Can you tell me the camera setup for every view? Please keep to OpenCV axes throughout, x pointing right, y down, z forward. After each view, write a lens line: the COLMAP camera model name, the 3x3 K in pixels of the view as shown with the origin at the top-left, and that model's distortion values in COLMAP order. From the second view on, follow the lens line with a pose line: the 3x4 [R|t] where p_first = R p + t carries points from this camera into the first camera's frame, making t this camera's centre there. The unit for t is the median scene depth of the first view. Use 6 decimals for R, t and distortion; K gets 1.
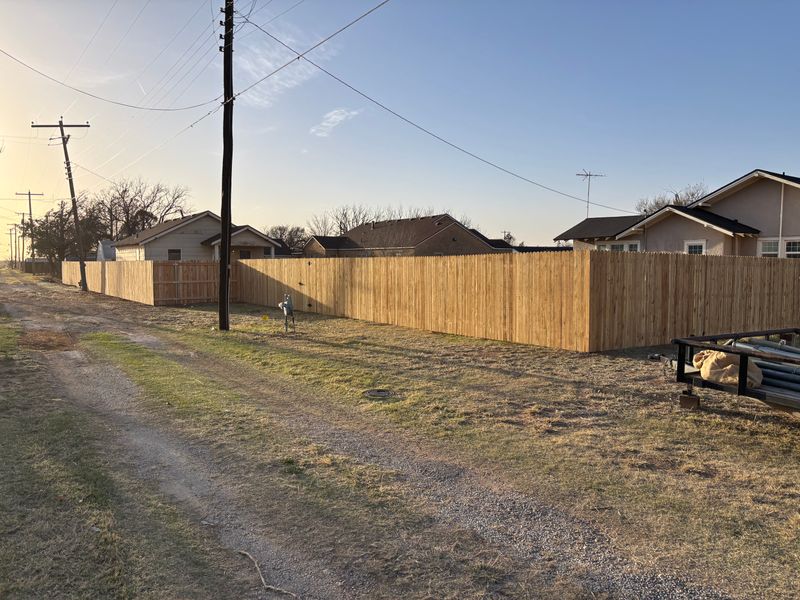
lens RADIAL K [[611.0, 0, 405.5], [0, 611.0, 296.5], [0, 0, 1]] dist [0.005908, 0.011525]
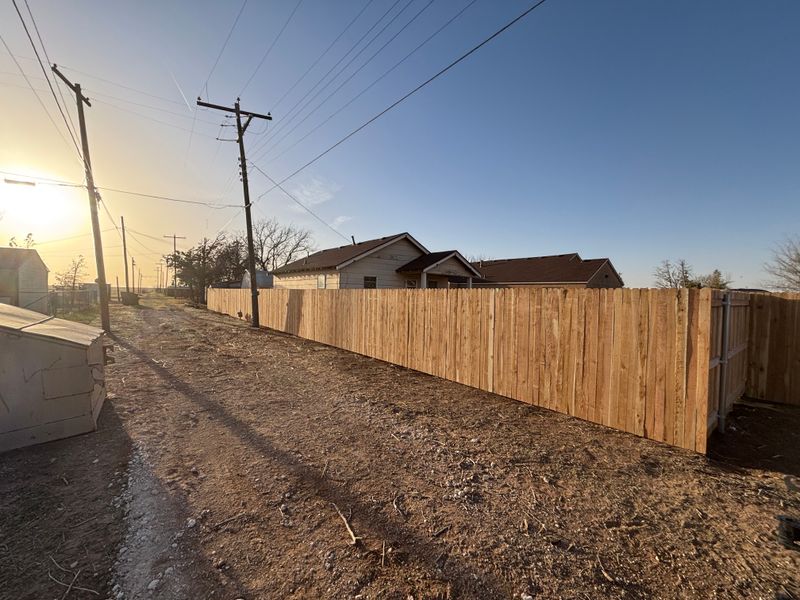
lens RADIAL K [[327.8, 0, 404.3], [0, 327.8, 301.2], [0, 0, 1]] dist [-0.002672, 0.001945]
pose [[0.996819, 0.020576, 0.076993, -0.557750], [-0.017958, 0.999242, -0.034542, -0.045862], [-0.077646, 0.033050, 0.996433, 0.859447]]
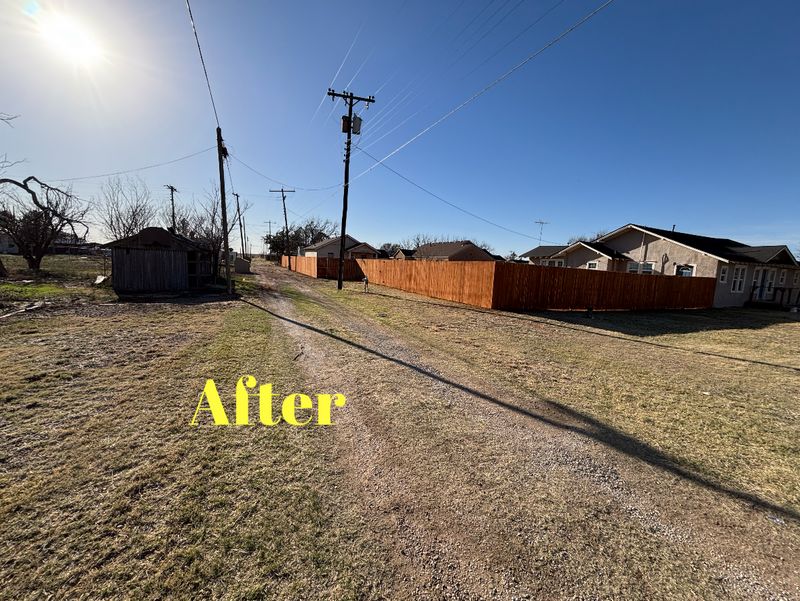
lens RADIAL K [[327.8, 0, 399.2], [0, 327.8, 302.1], [0, 0, 1]] dist [-0.002672, 0.001945]
pose [[0.982709, 0.073706, -0.169852, 0.079555], [-0.063497, 0.995877, 0.064780, 0.006419], [0.173927, -0.052875, 0.983338, -0.089765]]
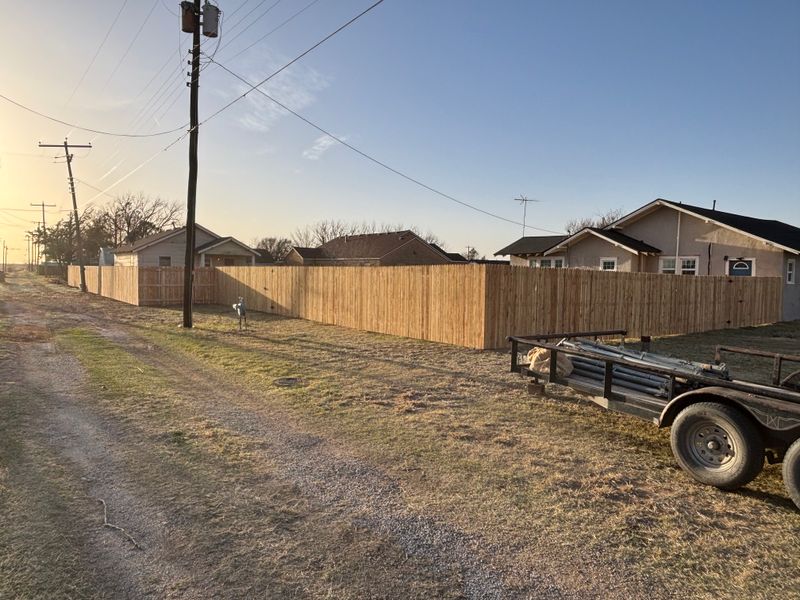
lens RADIAL K [[537.3, 0, 407.2], [0, 537.3, 300.8], [0, 0, 1]] dist [0.012042, -0.030613]
pose [[0.999100, 0.015701, 0.039406, 0.048856], [-0.015610, 0.999875, -0.002618, 0.000563], [-0.039442, 0.002000, 0.999220, -0.019096]]
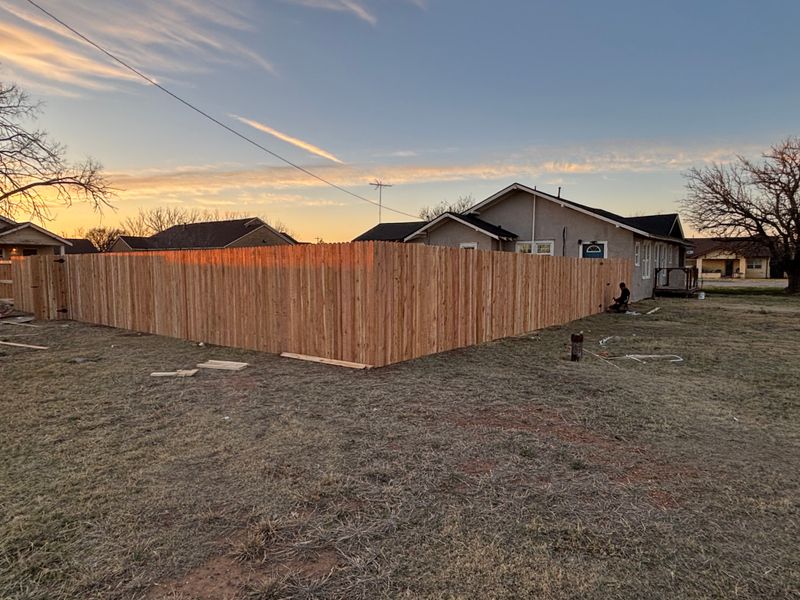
lens RADIAL K [[489.9, 0, 396.5], [0, 489.9, 294.8], [0, 0, 1]] dist [0.032392, -0.004914]
pose [[0.950747, -0.018920, 0.309389, 0.058216], [0.016727, 0.999813, 0.009739, -0.005008], [-0.309516, -0.004084, 0.950886, 0.169230]]
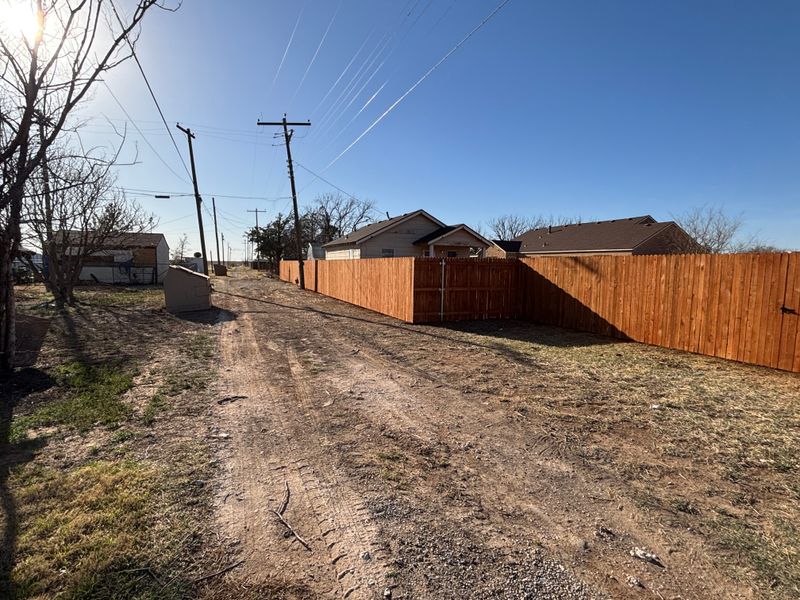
lens RADIAL K [[413.9, 0, 404.3], [0, 413.9, 303.6], [0, 0, 1]] dist [0.004804, -0.002019]
pose [[0.978297, 0.033525, -0.204479, -0.327046], [-0.025983, 0.998883, 0.039459, -0.025499], [0.205574, -0.033289, 0.978075, 0.543513]]
